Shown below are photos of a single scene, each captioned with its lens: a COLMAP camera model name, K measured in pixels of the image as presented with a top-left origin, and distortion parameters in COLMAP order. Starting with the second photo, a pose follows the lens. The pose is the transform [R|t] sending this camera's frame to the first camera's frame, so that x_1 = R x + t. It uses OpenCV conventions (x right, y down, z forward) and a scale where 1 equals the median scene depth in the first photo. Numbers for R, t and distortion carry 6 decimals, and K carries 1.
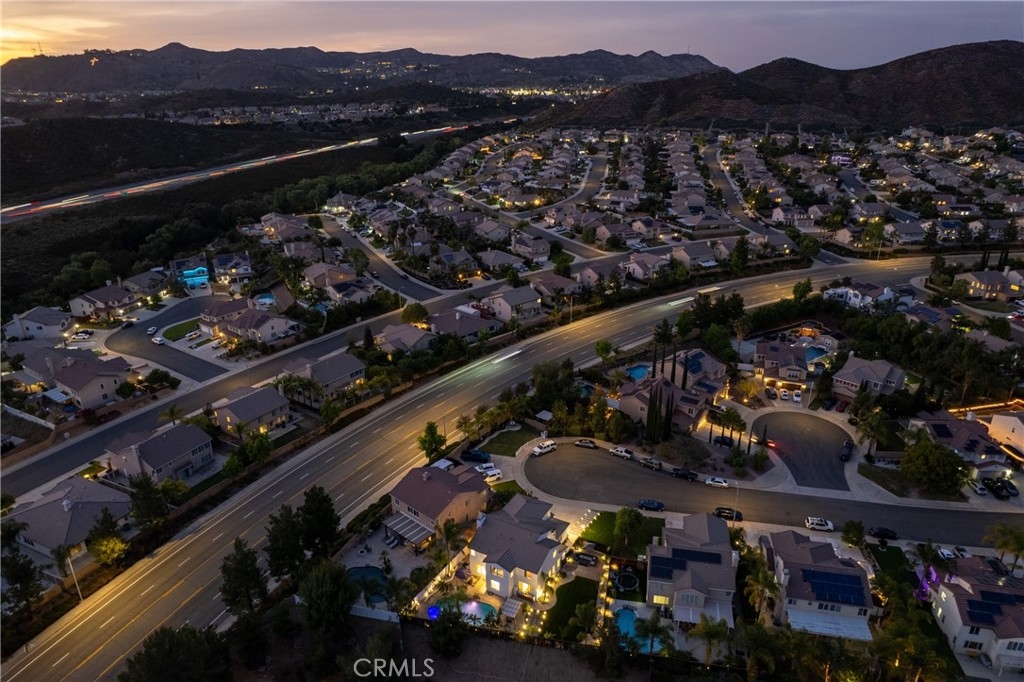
lens RADIAL K [[656.5, 0, 508.9], [0, 656.5, 345.4], [0, 0, 1]] dist [-0.073929, 0.069296]
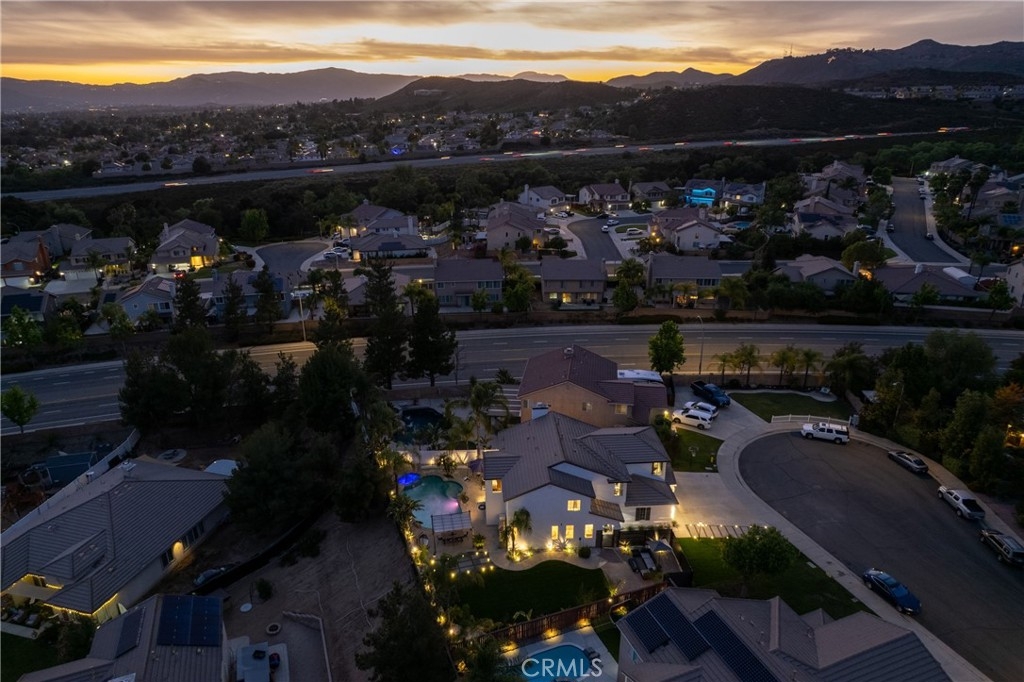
lens RADIAL K [[656.5, 0, 509.5], [0, 656.5, 344.0], [0, 0, 1]] dist [-0.073929, 0.069296]
pose [[0.547208, 0.301514, -0.780803, 0.237594], [-0.313107, 0.938872, 0.143120, 0.065714], [0.776226, 0.166159, 0.608164, 0.312895]]
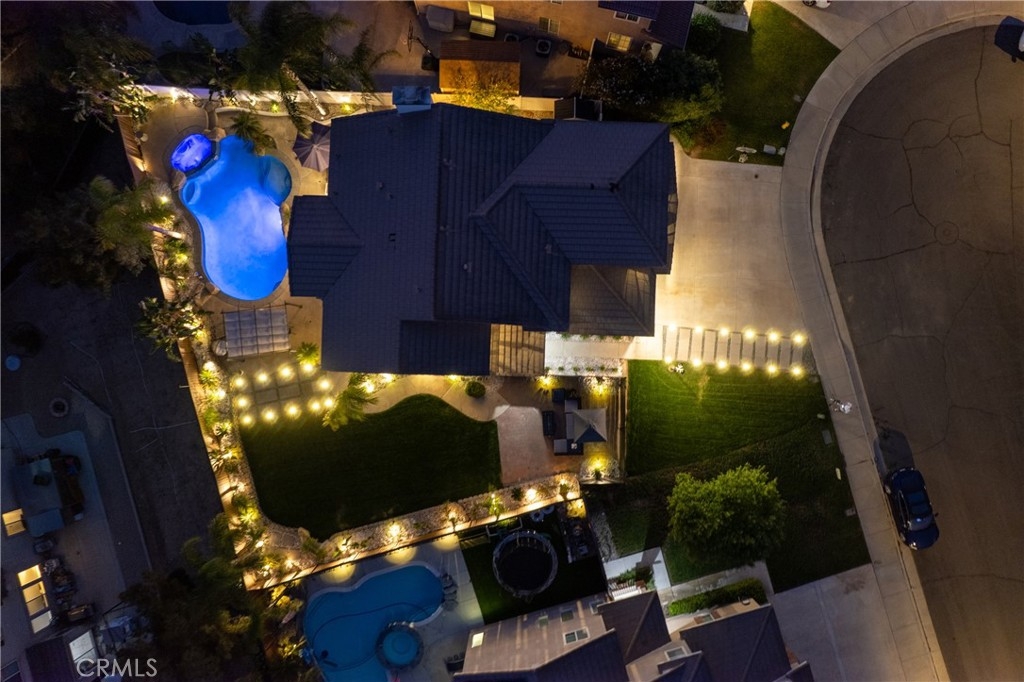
lens RADIAL K [[656.5, 0, 507.5], [0, 656.5, 347.1], [0, 0, 1]] dist [-0.073929, 0.069296]
pose [[0.469992, 0.882531, -0.015666, 0.041853], [-0.320152, 0.186983, 0.928730, 0.006130], [0.822563, -0.431481, 0.370425, 0.486175]]
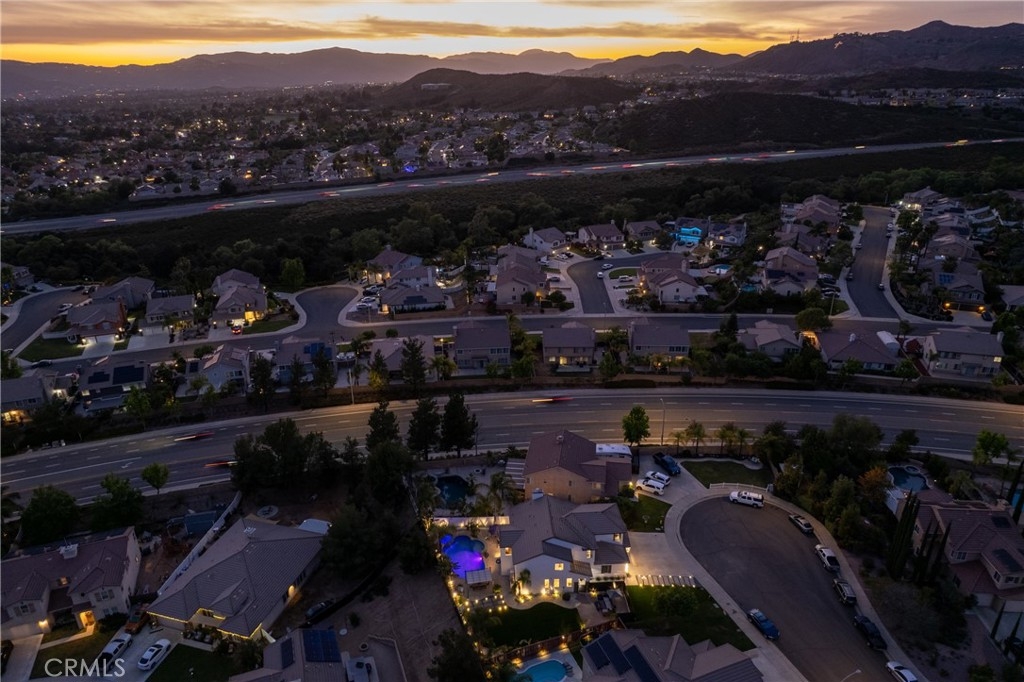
lens RADIAL K [[656.5, 0, 509.6], [0, 656.5, 345.6], [0, 0, 1]] dist [-0.073929, 0.069296]
pose [[0.540652, 0.325664, -0.775654, 0.328640], [-0.309028, 0.934450, 0.176934, -0.048244], [0.782430, 0.144039, 0.605851, 0.202177]]
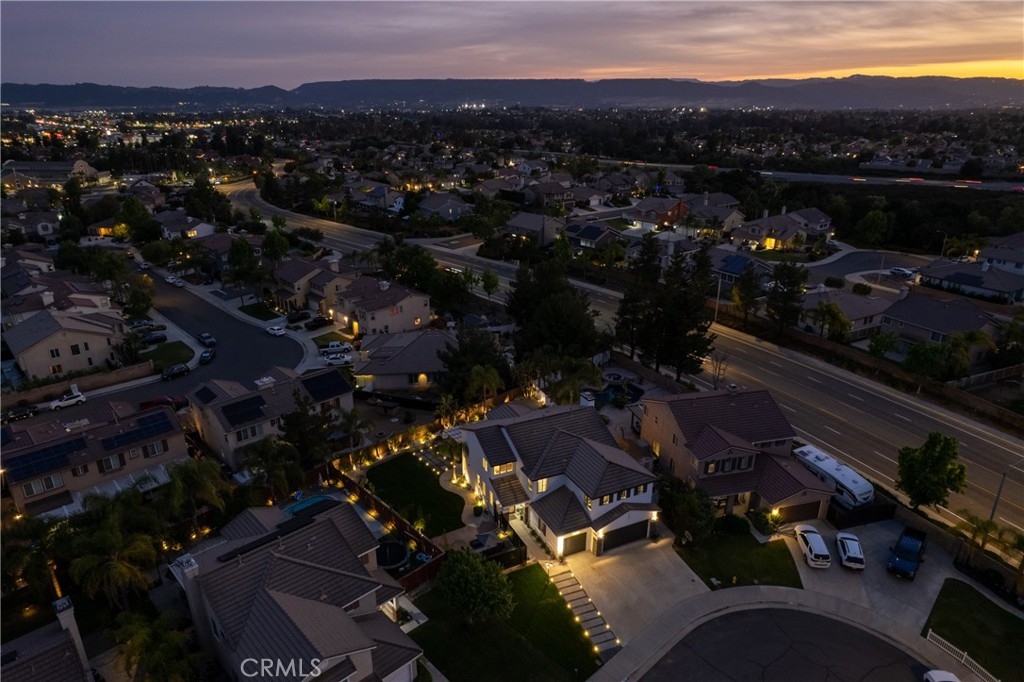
lens RADIAL K [[656.5, 0, 508.0], [0, 656.5, 343.1], [0, 0, 1]] dist [-0.073929, 0.069296]
pose [[-0.572106, 0.297872, -0.764178, 0.262479], [-0.307678, 0.785732, 0.536618, -0.054720], [0.760282, 0.542123, -0.357873, 0.627933]]
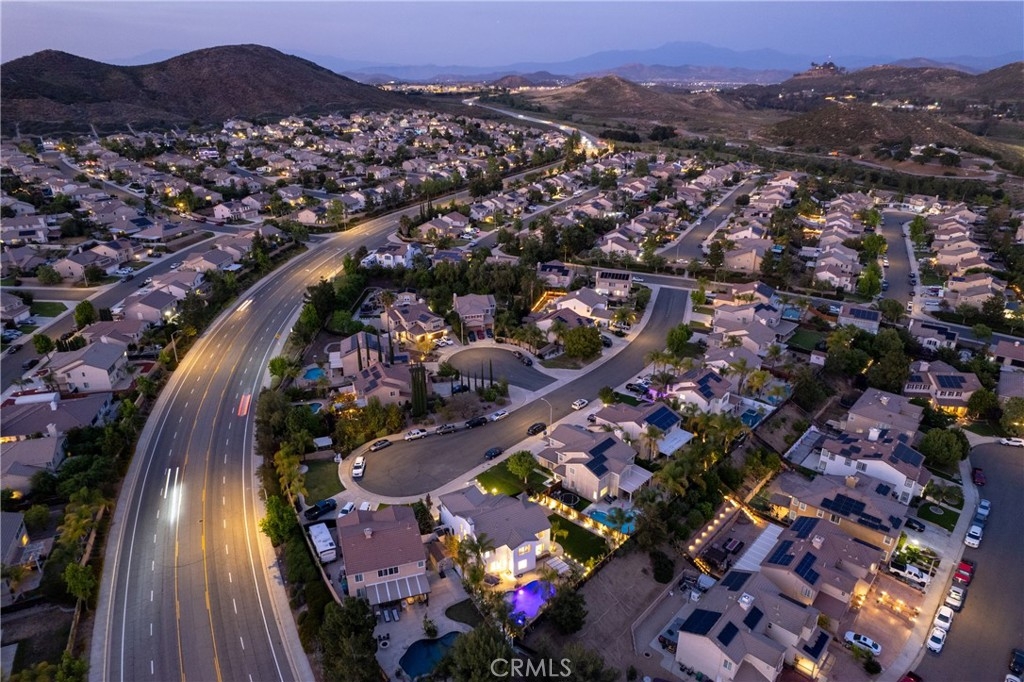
lens RADIAL K [[656.5, 0, 510.4], [0, 656.5, 346.1], [0, 0, 1]] dist [-0.073929, 0.069296]
pose [[0.504541, -0.325474, 0.799690, -0.386235], [0.322063, 0.930320, 0.175444, -0.071770], [-0.801070, 0.169032, 0.574208, 0.192993]]
